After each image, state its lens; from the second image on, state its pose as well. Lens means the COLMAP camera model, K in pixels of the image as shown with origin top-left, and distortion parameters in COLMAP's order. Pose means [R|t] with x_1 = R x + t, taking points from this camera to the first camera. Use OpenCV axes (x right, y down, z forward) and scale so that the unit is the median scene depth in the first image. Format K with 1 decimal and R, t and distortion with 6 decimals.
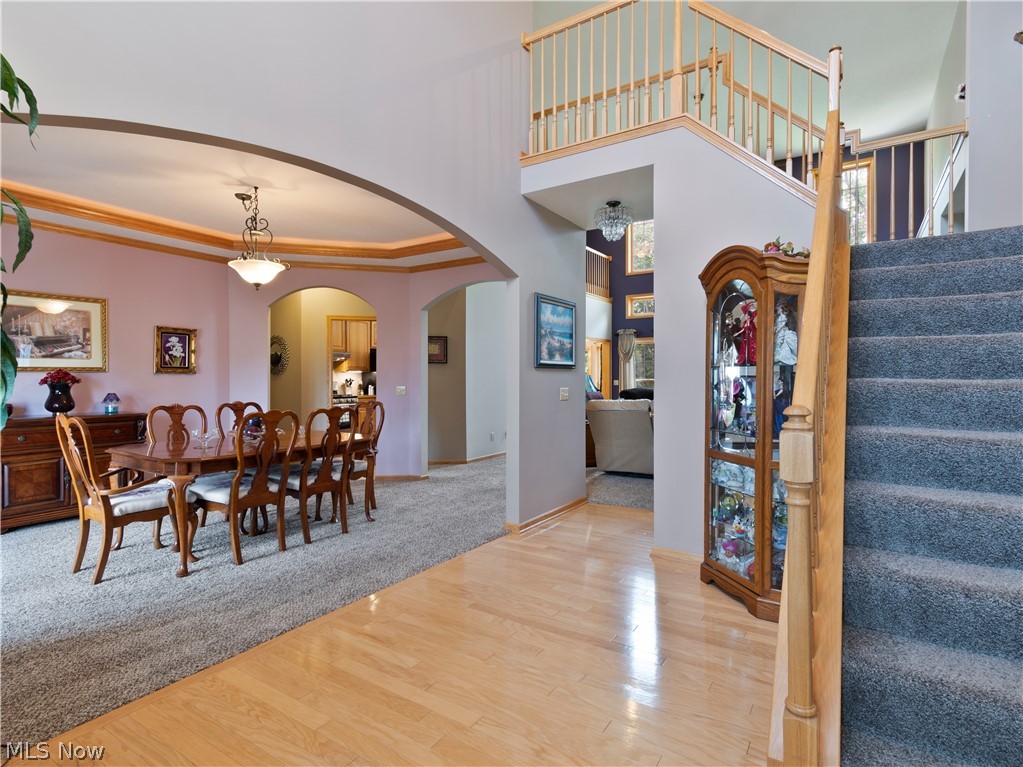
lens RADIAL K [[510.7, 0, 511.9], [0, 510.7, 367.1], [0, 0, 1]] dist [0.014025, 0.000064]
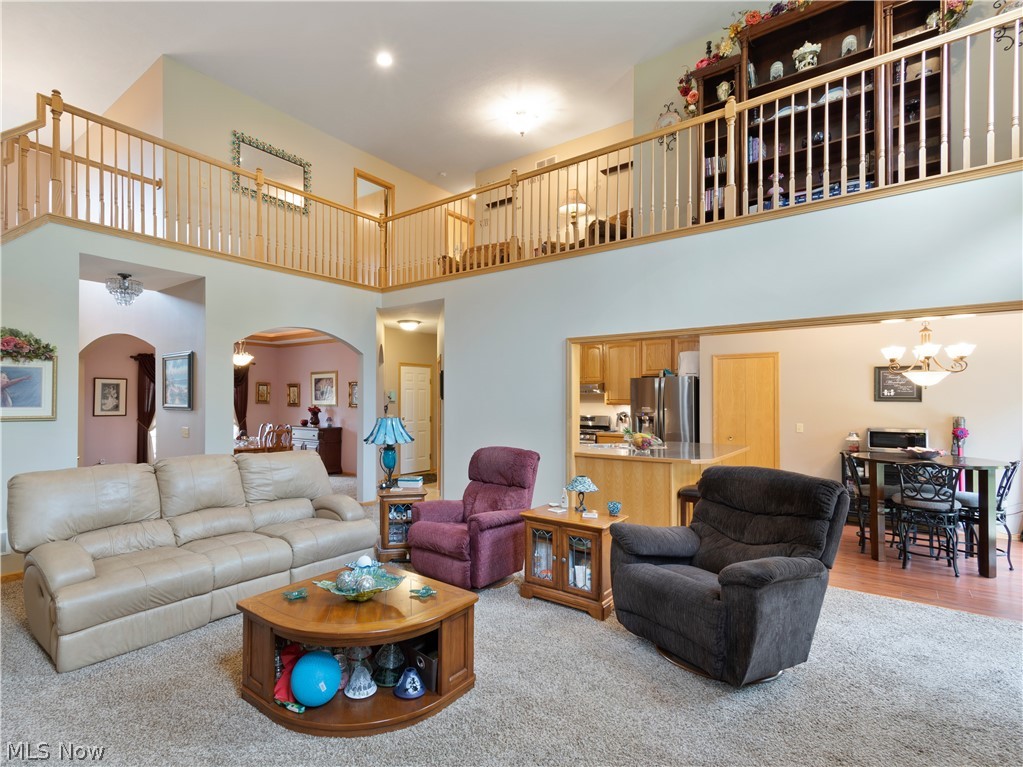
lens RADIAL K [[512.5, 0, 447.8], [0, 512.5, 394.4], [0, 0, 1]] dist [0.003719, 0.000155]
pose [[-0.107773, -0.007725, -0.994146, 0.565412], [0.017116, 0.999807, -0.009624, -0.005555], [0.994028, -0.018053, -0.107620, 0.805799]]
